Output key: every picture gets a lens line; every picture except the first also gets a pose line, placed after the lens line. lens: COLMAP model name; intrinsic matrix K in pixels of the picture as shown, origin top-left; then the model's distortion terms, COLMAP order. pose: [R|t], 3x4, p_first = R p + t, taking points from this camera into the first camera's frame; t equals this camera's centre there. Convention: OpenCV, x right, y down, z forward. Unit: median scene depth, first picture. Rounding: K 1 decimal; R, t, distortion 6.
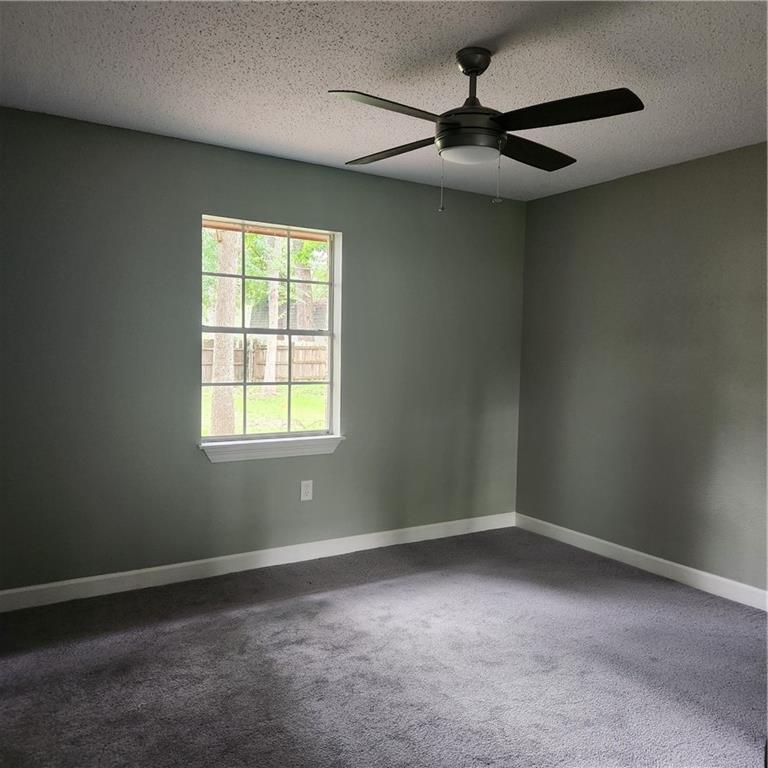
lens RADIAL K [[671.1, 0, 385.2], [0, 671.1, 382.6], [0, 0, 1]] dist [0.084494, -0.048874]
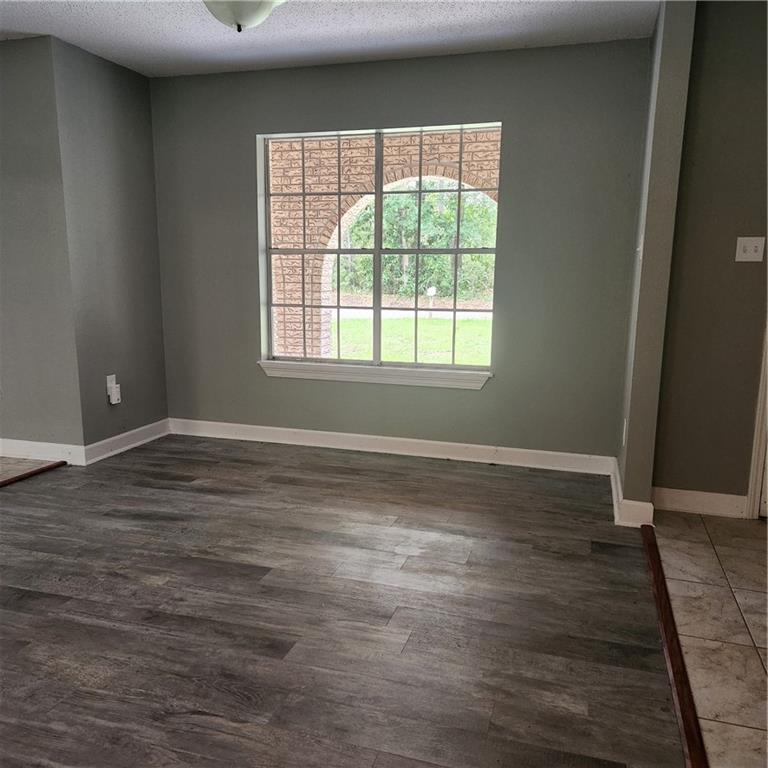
lens RADIAL K [[671.1, 0, 386.5], [0, 671.1, 386.0], [0, 0, 1]] dist [0.084494, -0.048874]
pose [[0.498456, 0.132886, -0.856670, 0.701588], [-0.042539, 0.990741, 0.128931, -0.012849], [0.865871, -0.027825, 0.499493, 0.567570]]
